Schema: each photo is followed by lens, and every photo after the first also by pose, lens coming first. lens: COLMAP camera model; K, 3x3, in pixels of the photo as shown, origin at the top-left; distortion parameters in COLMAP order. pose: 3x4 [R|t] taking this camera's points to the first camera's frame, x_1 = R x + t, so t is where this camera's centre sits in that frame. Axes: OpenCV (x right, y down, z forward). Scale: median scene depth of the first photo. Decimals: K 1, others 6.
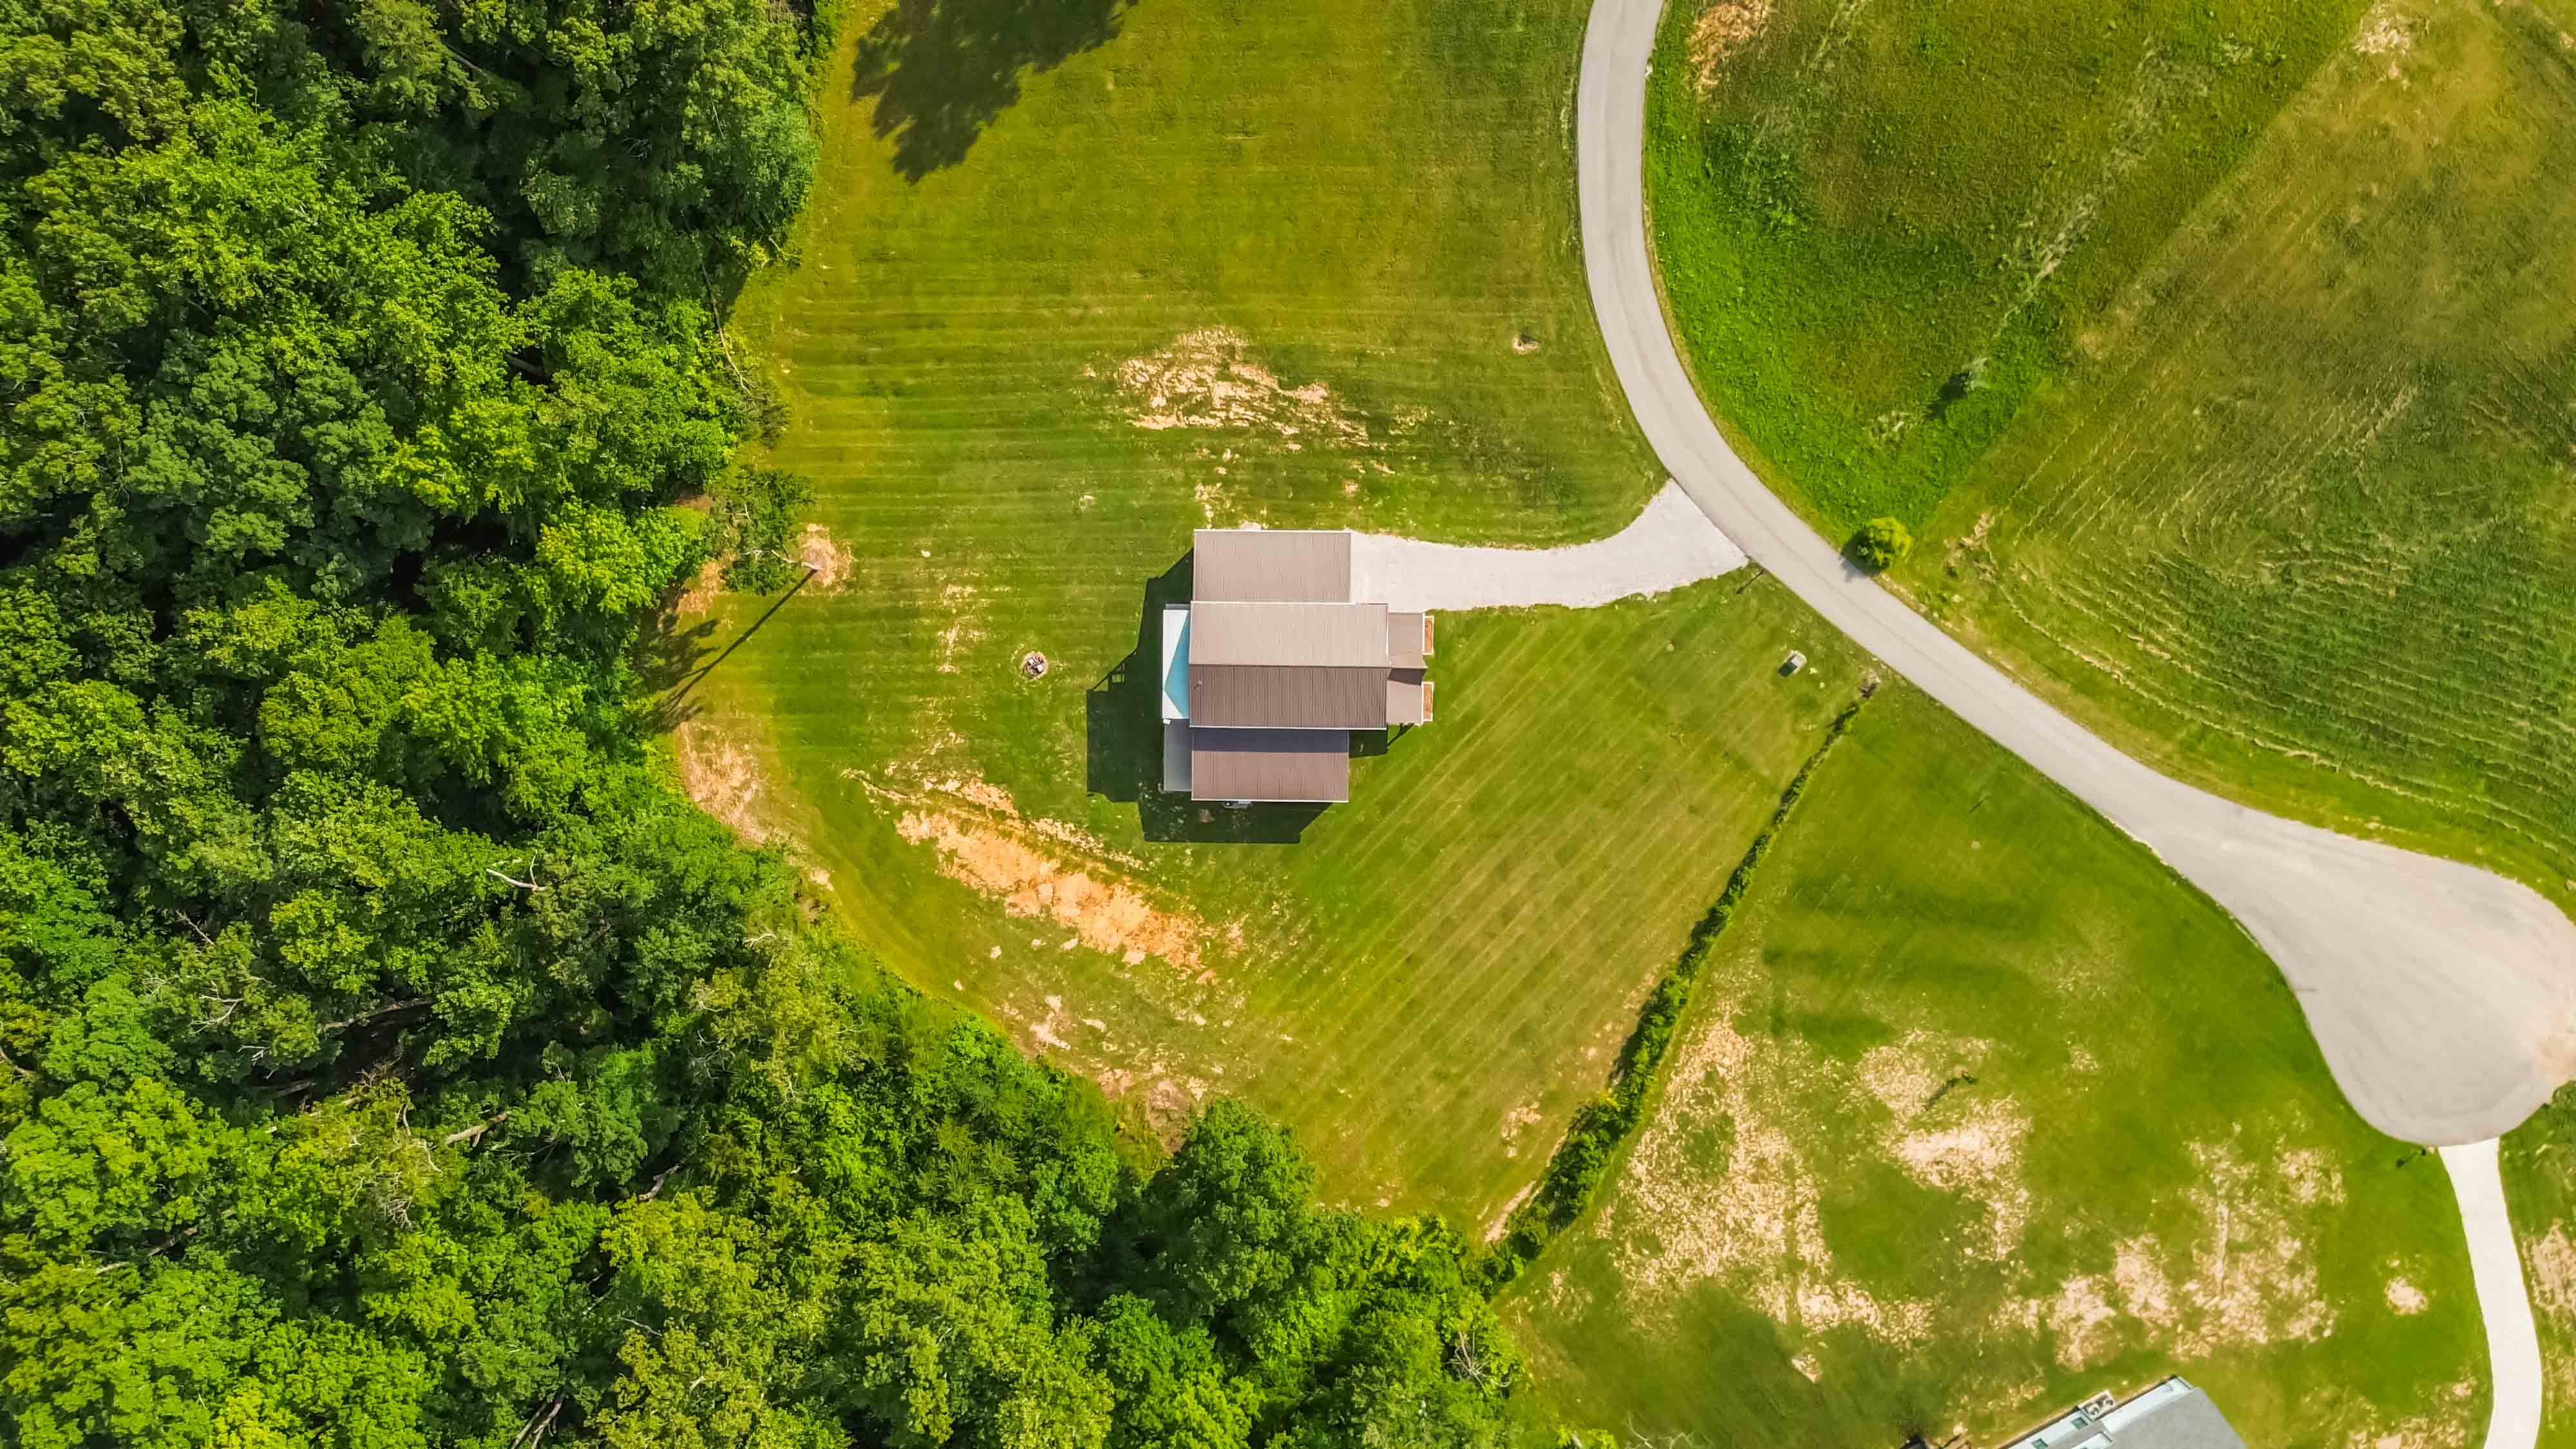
lens RADIAL K [[1817.5, 0, 1292.2], [0, 1817.5, 725.9], [0, 0, 1]] dist [0.099840, -0.134116]
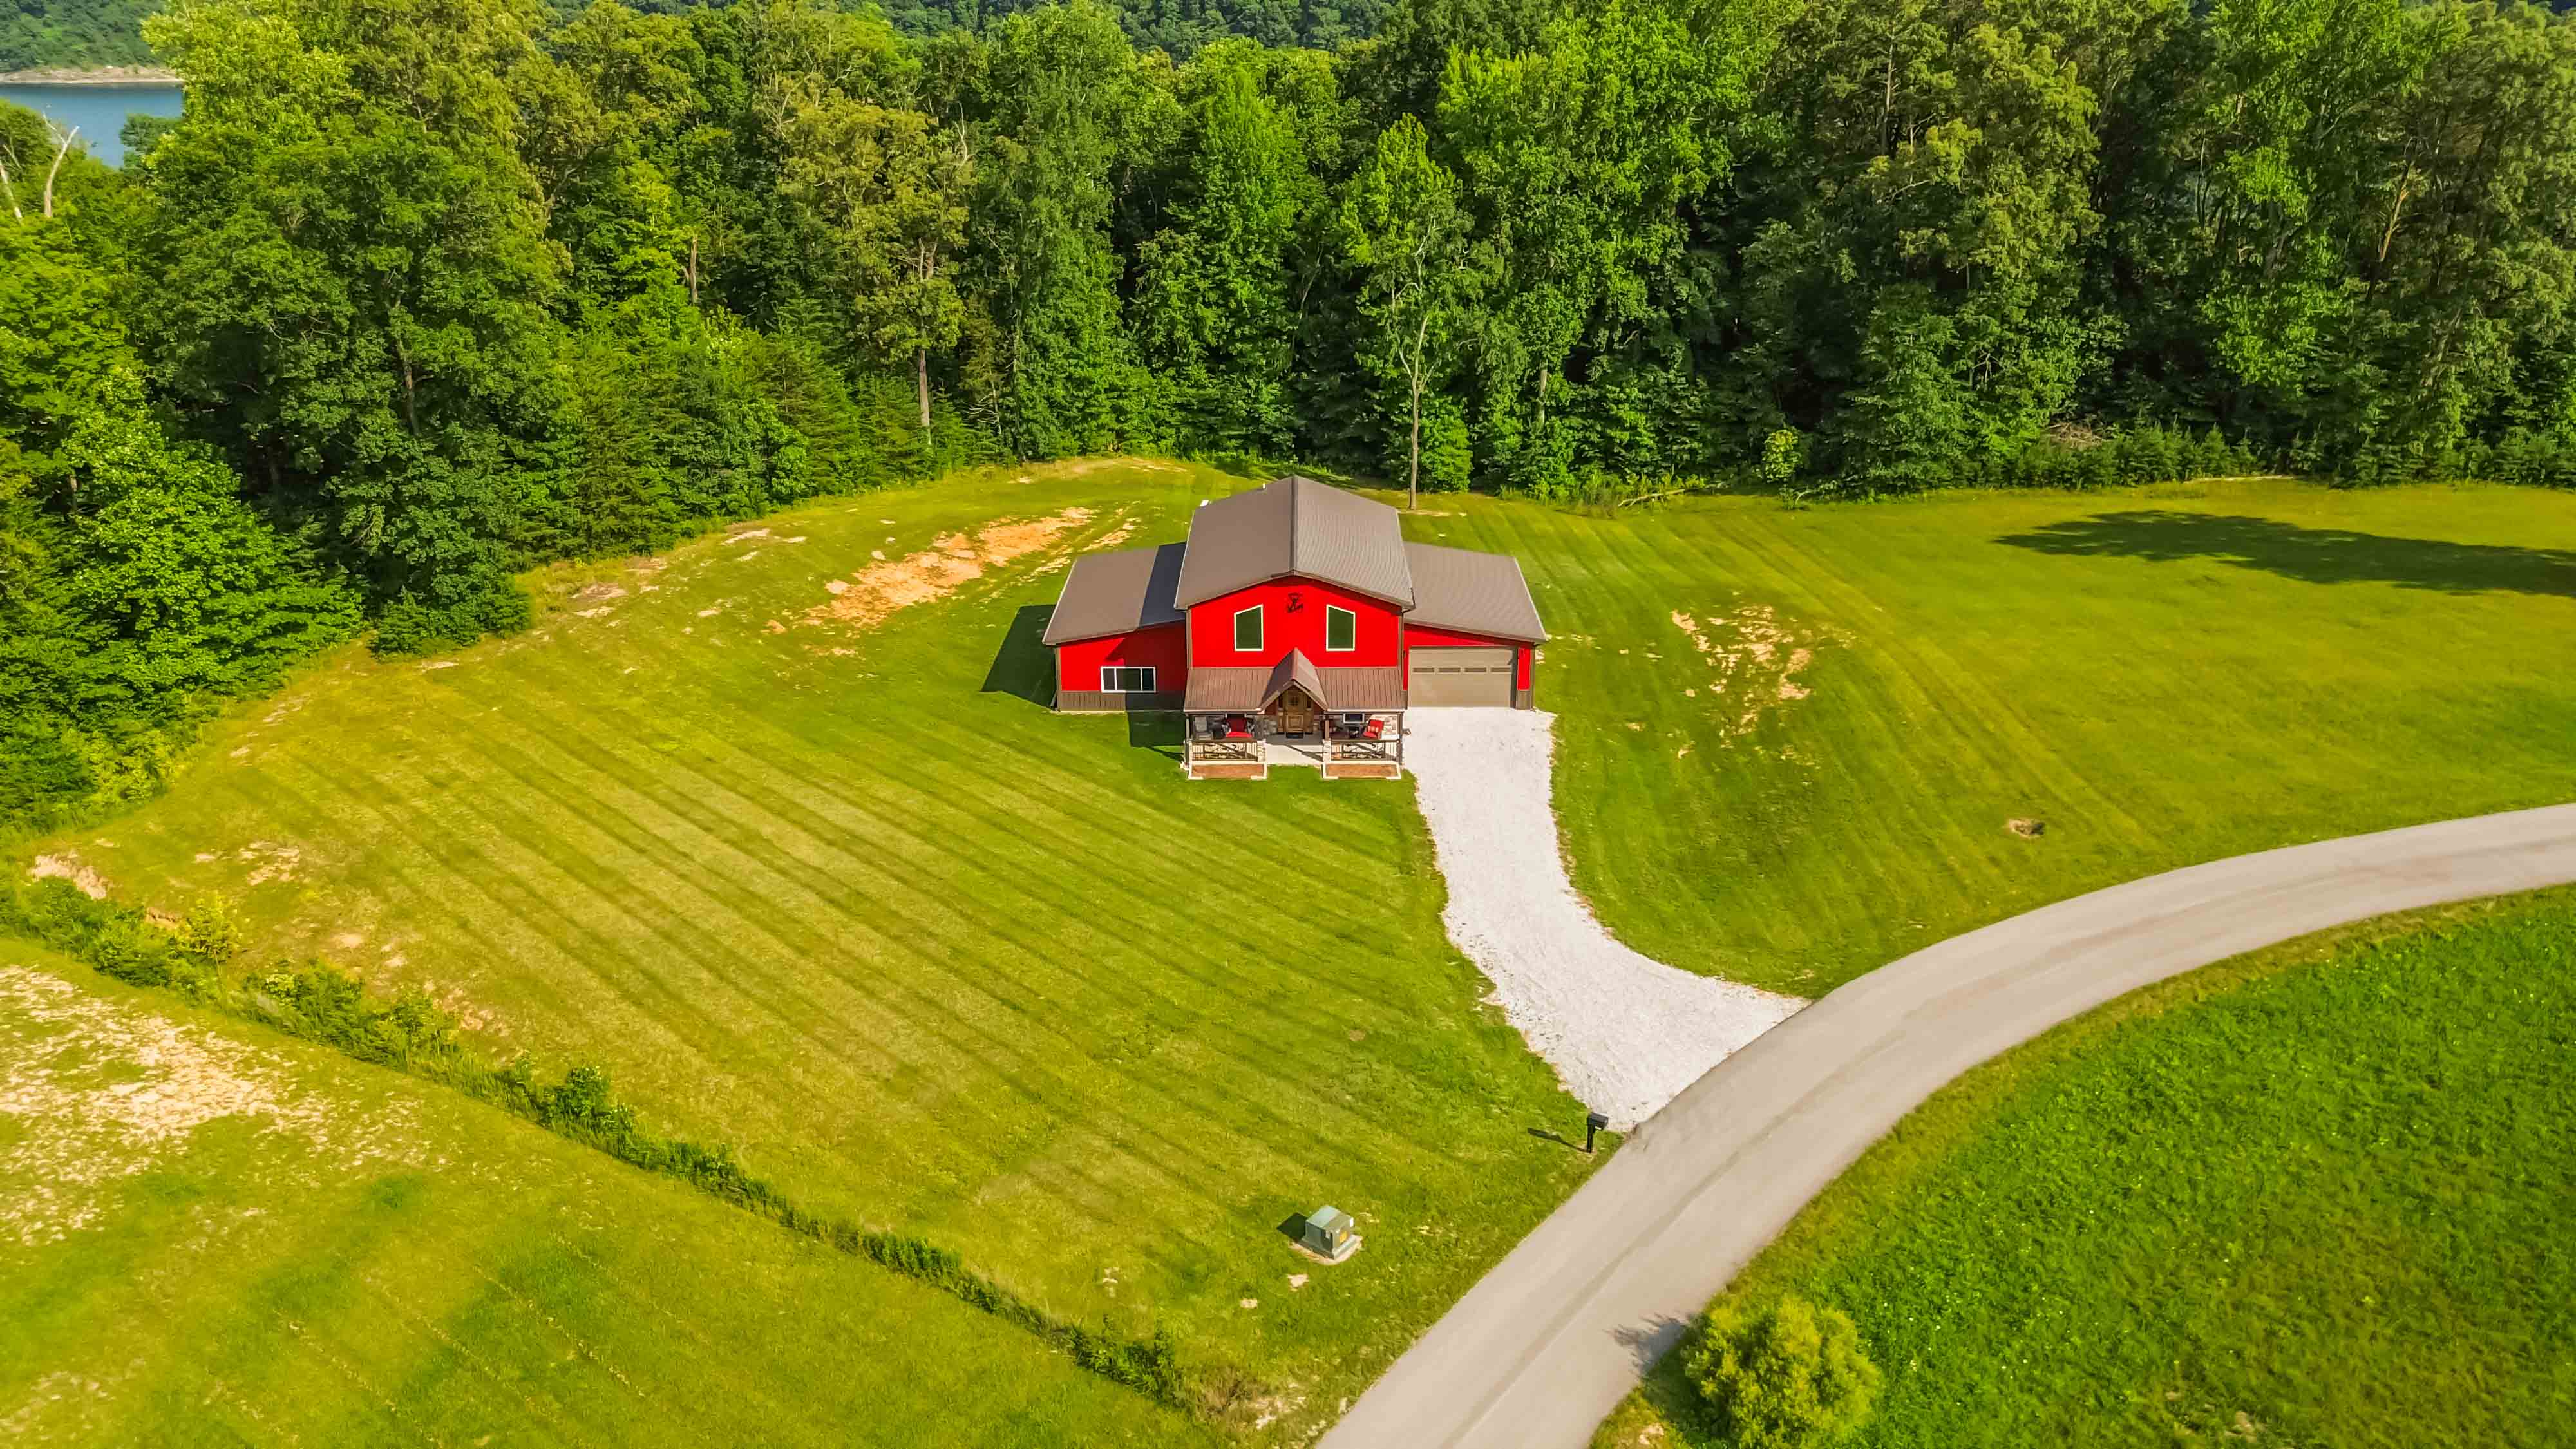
lens RADIAL K [[1817.5, 0, 1292.2], [0, 1817.5, 725.9], [0, 0, 1]] dist [0.099840, -0.134116]
pose [[0.010349, 0.393451, -0.919287, 0.521475], [-0.999945, 0.002442, -0.010211, -0.025622], [-0.001773, 0.919342, 0.393455, 0.792840]]
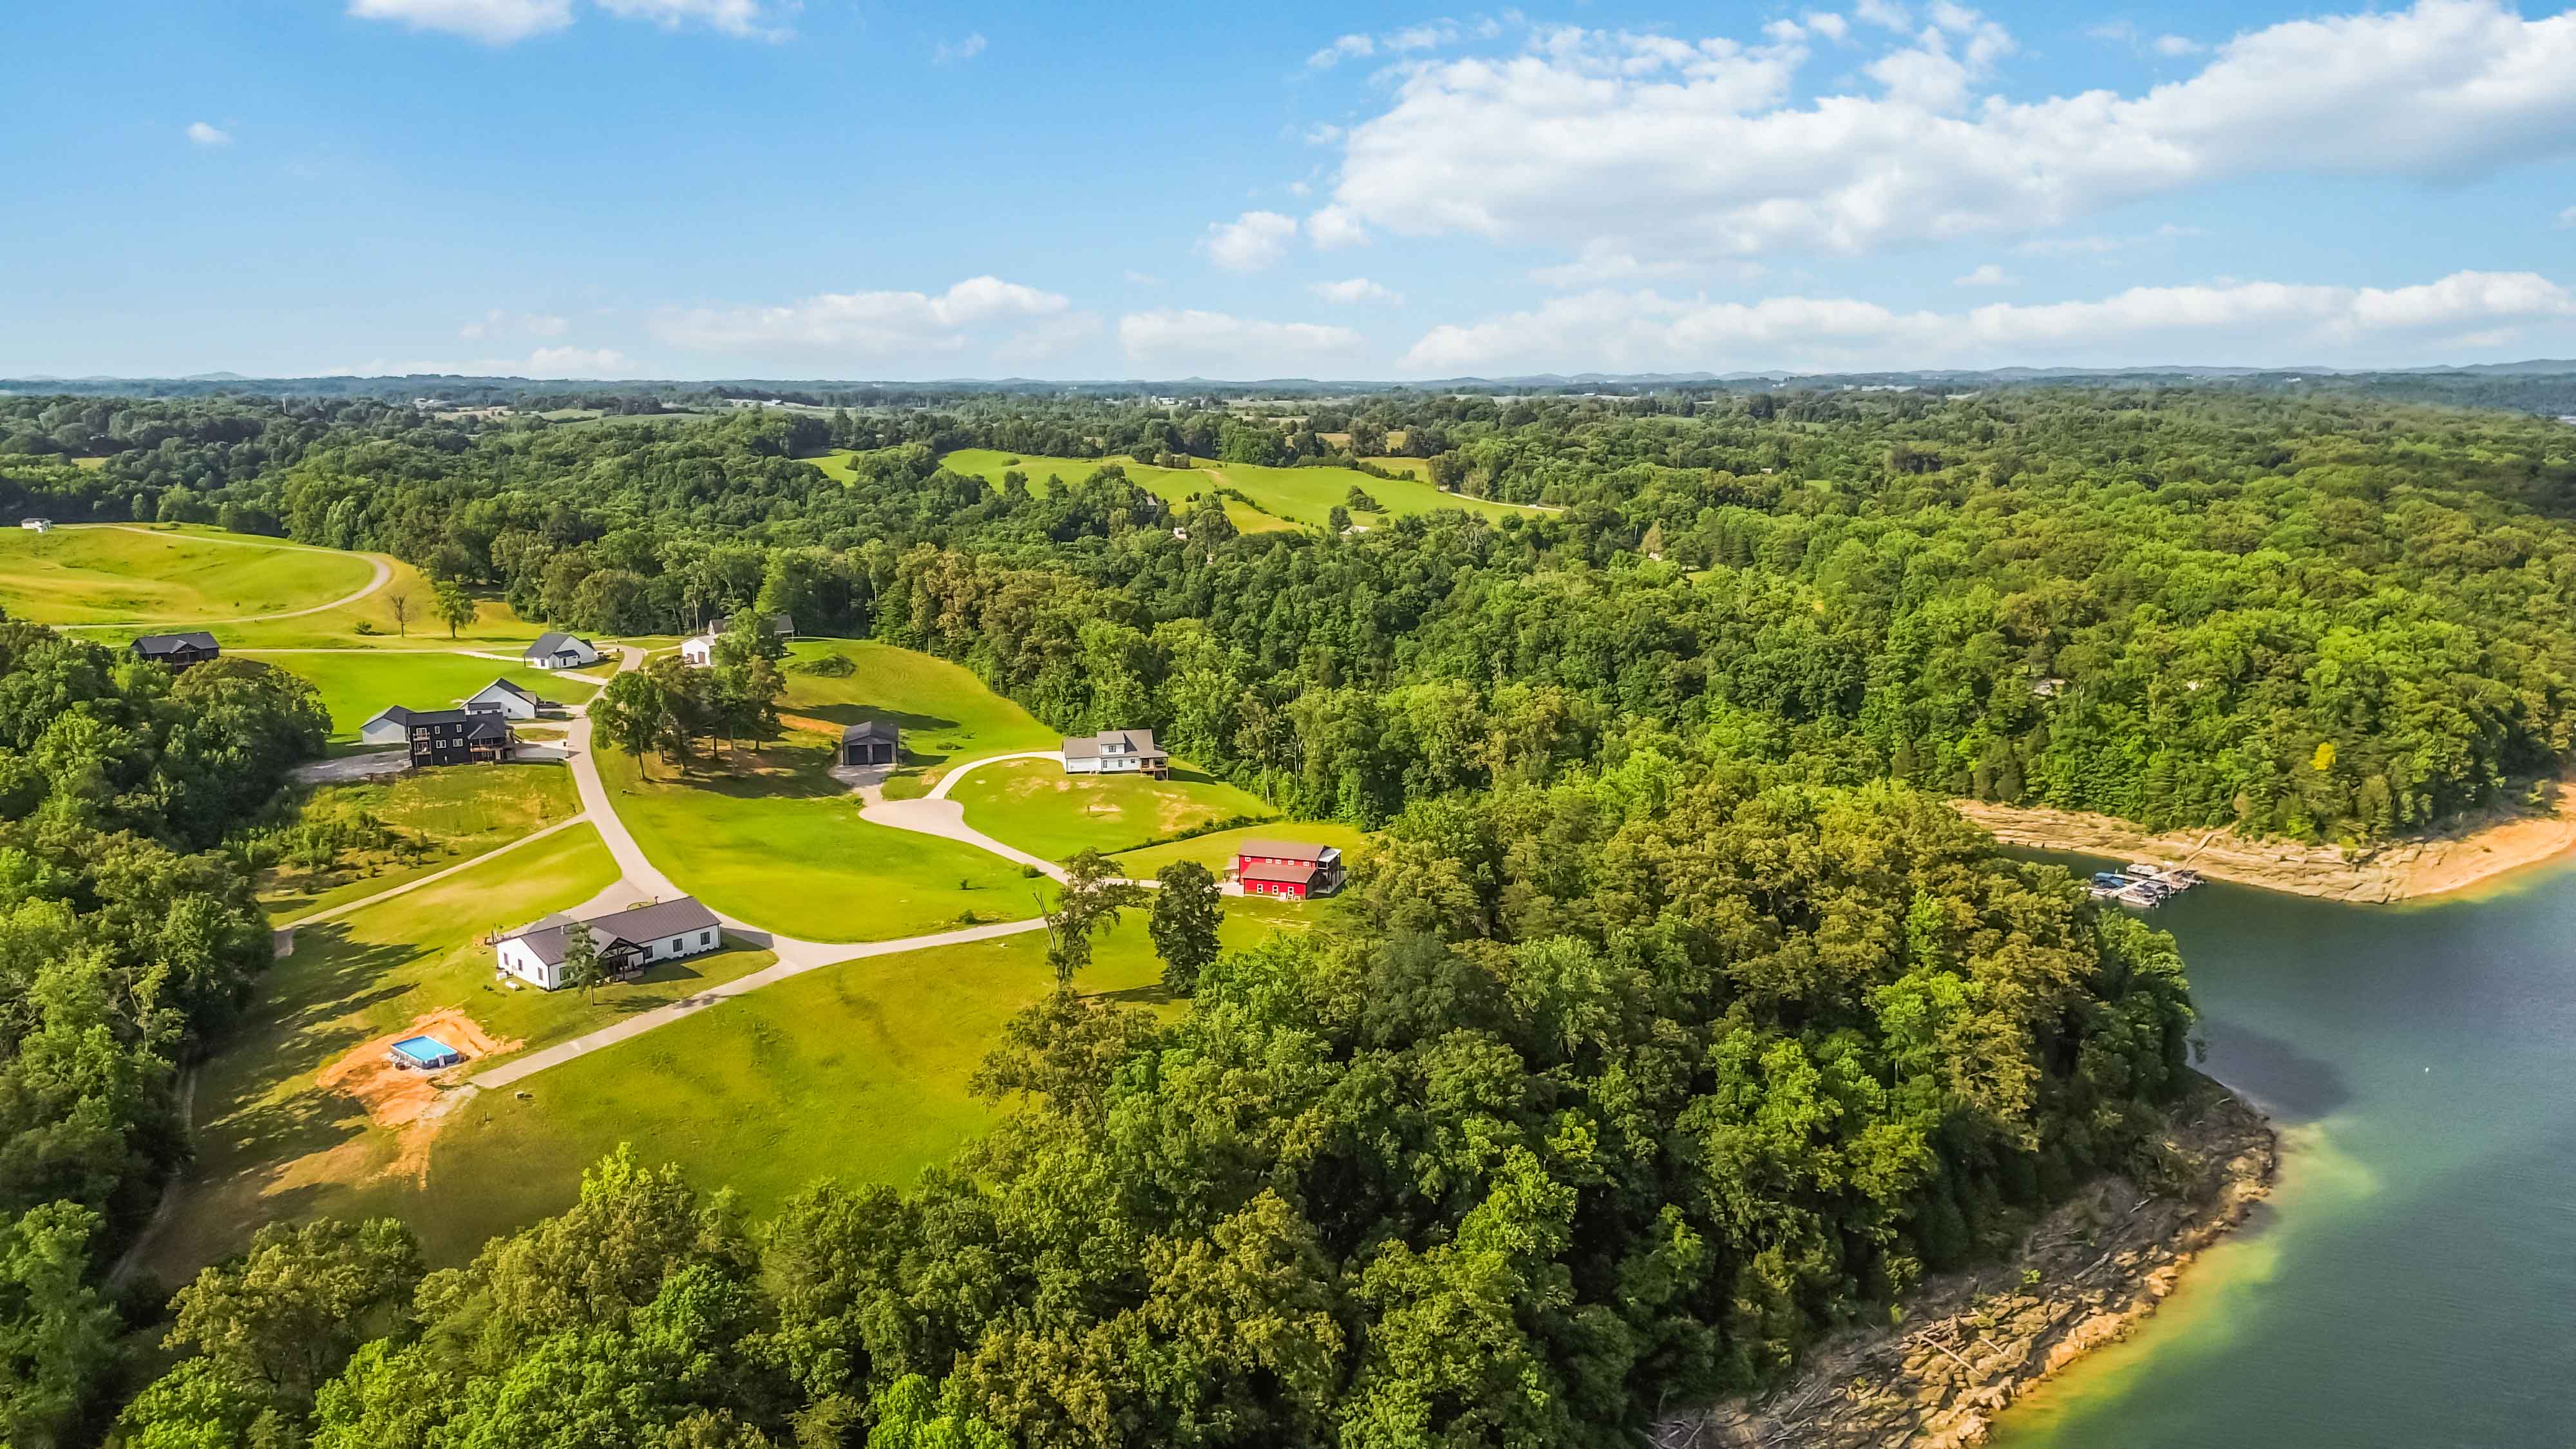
lens RADIAL K [[1817.5, 0, 1292.2], [0, 1817.5, 725.9], [0, 0, 1]] dist [0.099840, -0.134116]
pose [[-0.955928, -0.021896, 0.292784, -0.673157], [0.291707, -0.183921, 0.938659, -2.131014], [0.033296, 0.982697, 0.182202, 0.393755]]
